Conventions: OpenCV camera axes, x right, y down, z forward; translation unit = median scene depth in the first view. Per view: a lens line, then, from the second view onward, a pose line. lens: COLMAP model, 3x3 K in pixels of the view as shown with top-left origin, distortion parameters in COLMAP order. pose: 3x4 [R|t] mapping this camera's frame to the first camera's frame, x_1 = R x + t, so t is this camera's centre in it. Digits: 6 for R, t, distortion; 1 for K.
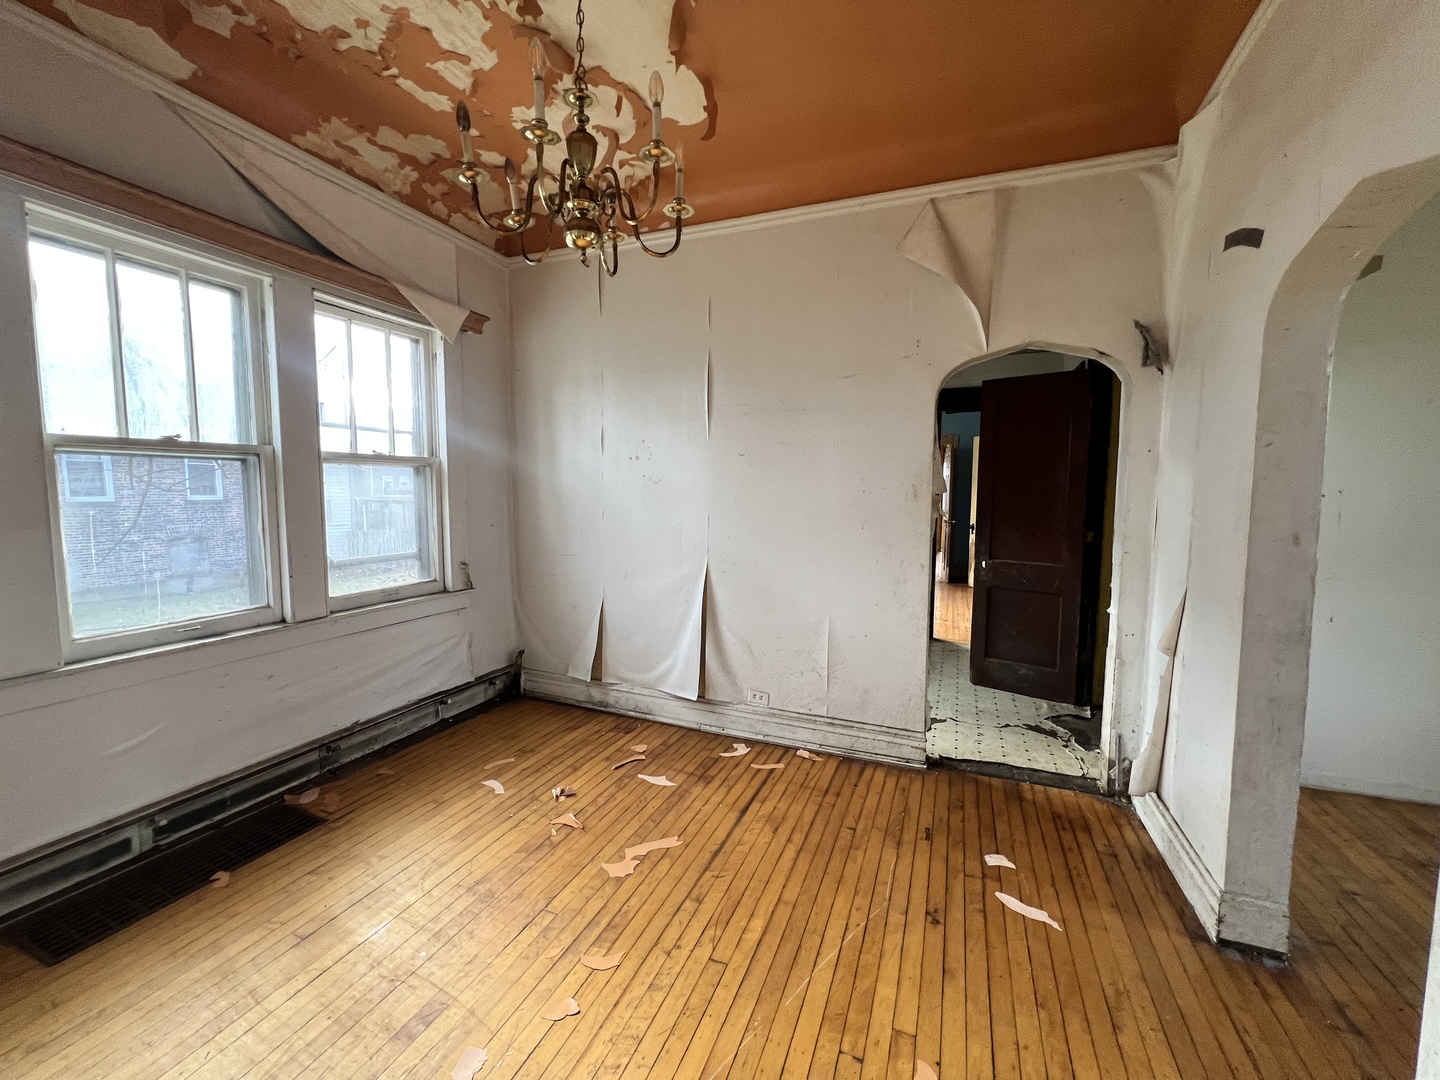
lens RADIAL K [[575.2, 0, 716.3], [0, 575.2, 537.7], [0, 0, 1]] dist [-0.000831, 0.000423]
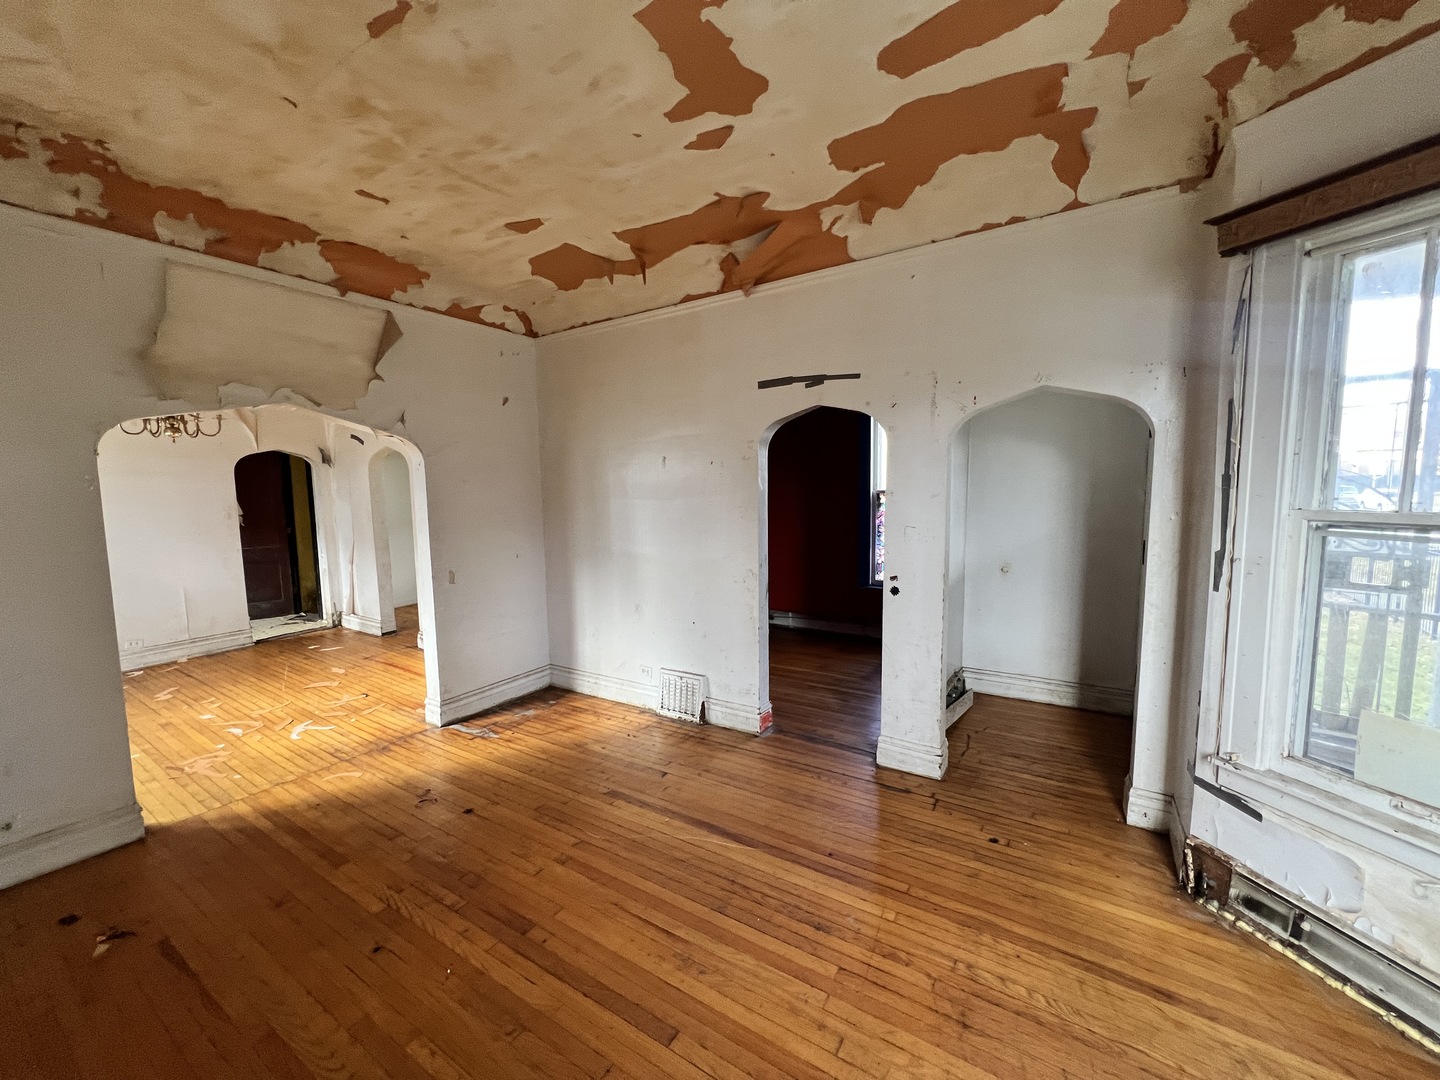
lens RADIAL K [[575.2, 0, 716.3], [0, 575.2, 537.7], [0, 0, 1]] dist [-0.000831, 0.000423]
pose [[0.178783, -0.098568, 0.978939, -1.253719], [0.101909, 0.991473, 0.081219, 0.011346], [-0.978597, 0.085242, 0.187303, -1.003270]]
